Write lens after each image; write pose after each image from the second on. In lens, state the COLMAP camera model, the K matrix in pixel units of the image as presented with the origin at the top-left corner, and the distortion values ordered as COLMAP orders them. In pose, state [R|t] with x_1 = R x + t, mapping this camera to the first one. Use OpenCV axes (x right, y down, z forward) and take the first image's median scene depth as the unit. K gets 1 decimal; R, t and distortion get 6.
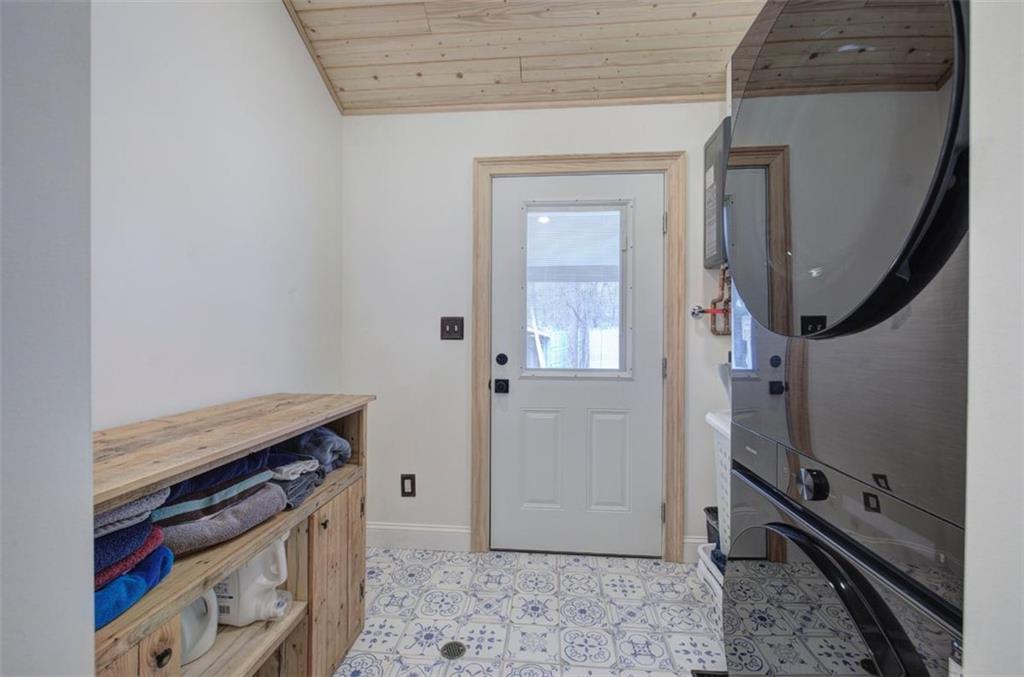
lens RADIAL K [[433.5, 0, 511.7], [0, 433.5, 334.9], [0, 0, 1]] dist [-0.006301, 0.000753]
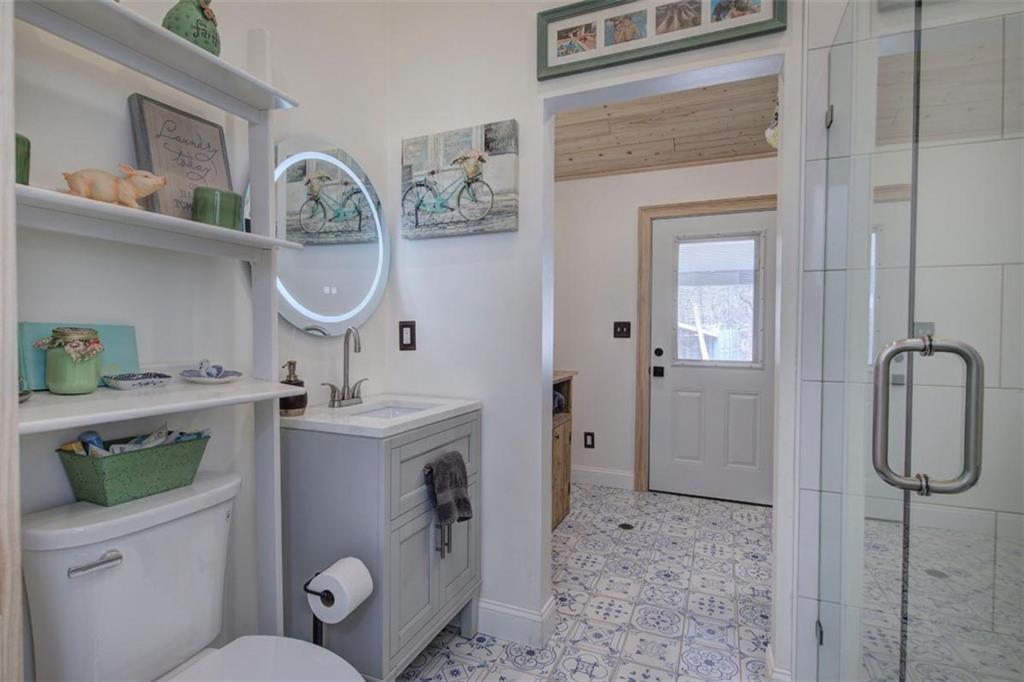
lens RADIAL K [[505.0, 0, 509.7], [0, 505.0, 340.7], [0, 0, 1]] dist [0.000144, -0.000015]
pose [[0.951588, 0.008378, -0.307261, 0.019658], [-0.004376, 0.999896, 0.013712, -0.000841], [0.307344, -0.011703, 0.951527, -0.682772]]
